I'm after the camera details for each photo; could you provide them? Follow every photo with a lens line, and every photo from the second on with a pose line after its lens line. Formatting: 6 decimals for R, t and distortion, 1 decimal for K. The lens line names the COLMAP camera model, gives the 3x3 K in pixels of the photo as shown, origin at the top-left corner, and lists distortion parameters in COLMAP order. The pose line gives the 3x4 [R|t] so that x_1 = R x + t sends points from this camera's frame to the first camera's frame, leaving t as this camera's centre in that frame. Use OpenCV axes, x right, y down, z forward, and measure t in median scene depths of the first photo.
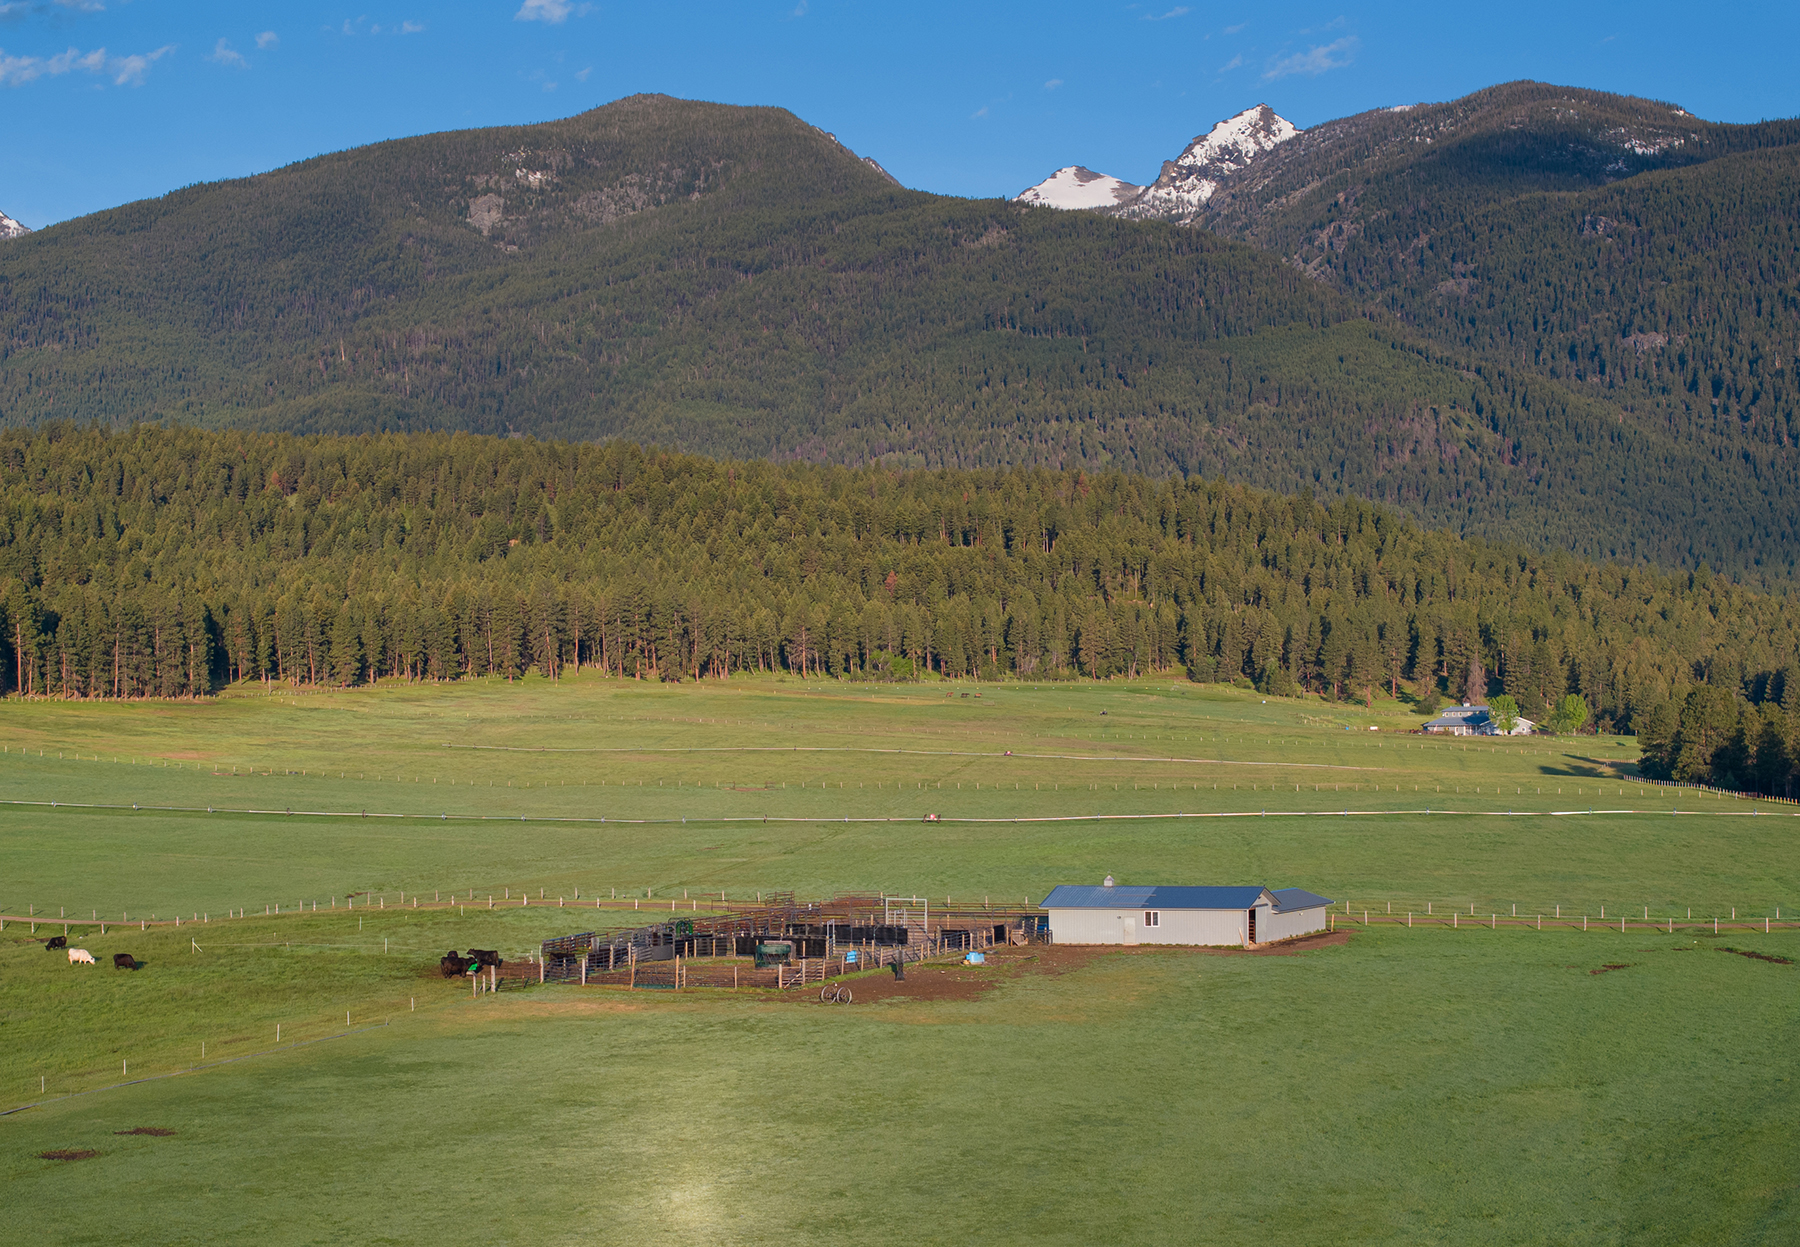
lens RADIAL K [[3941.2, 0, 900.0], [0, 3941.2, 623.5], [0, 0, 1]] dist [-0.023311, 0.482992]
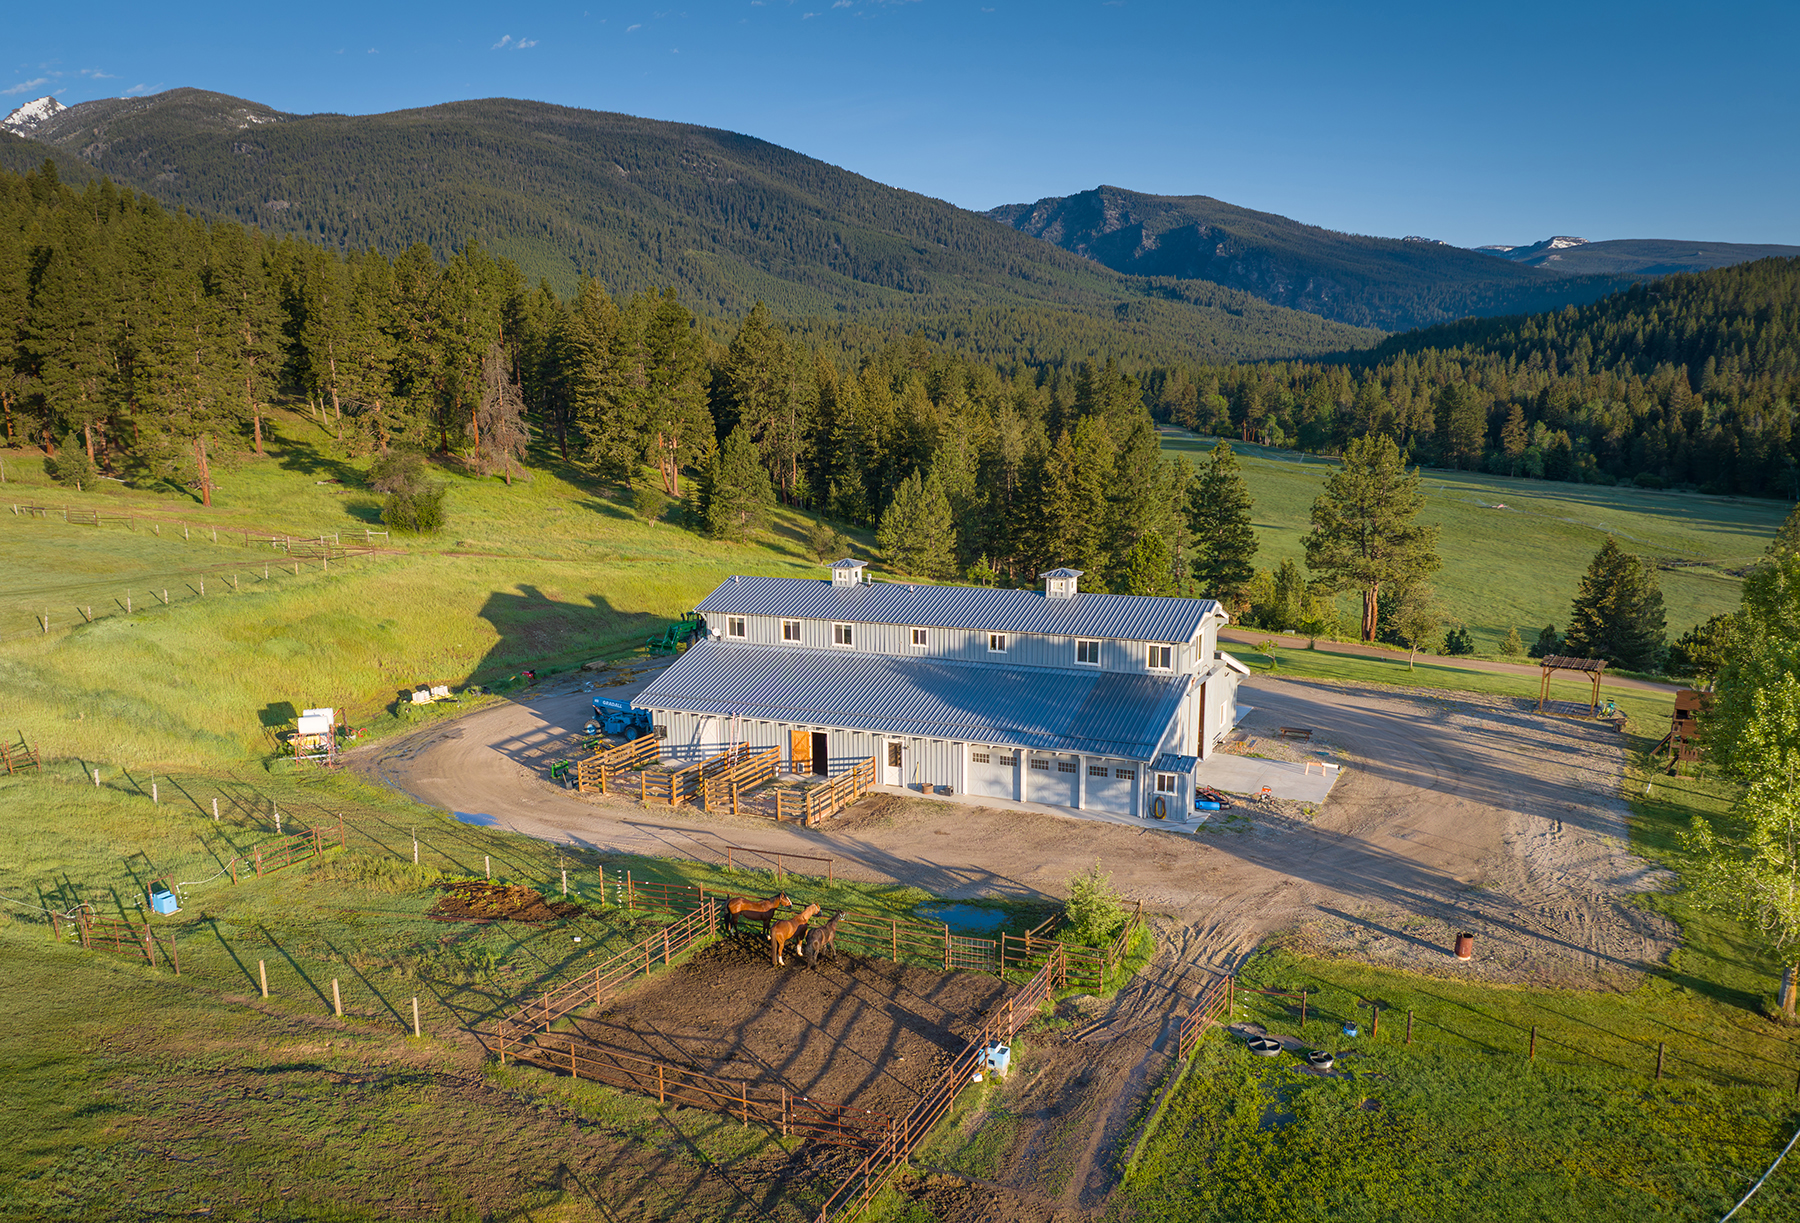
lens RADIAL K [[1402.3, 0, 899.4], [0, 1402.3, 742.6], [0, 0, 1]] dist [-0.047819, 0.014433]
pose [[0.821016, -0.147136, 0.551620, 0.026914], [-0.004792, 0.964409, 0.264373, 0.002695], [-0.570886, -0.219697, 0.791089, 0.235103]]
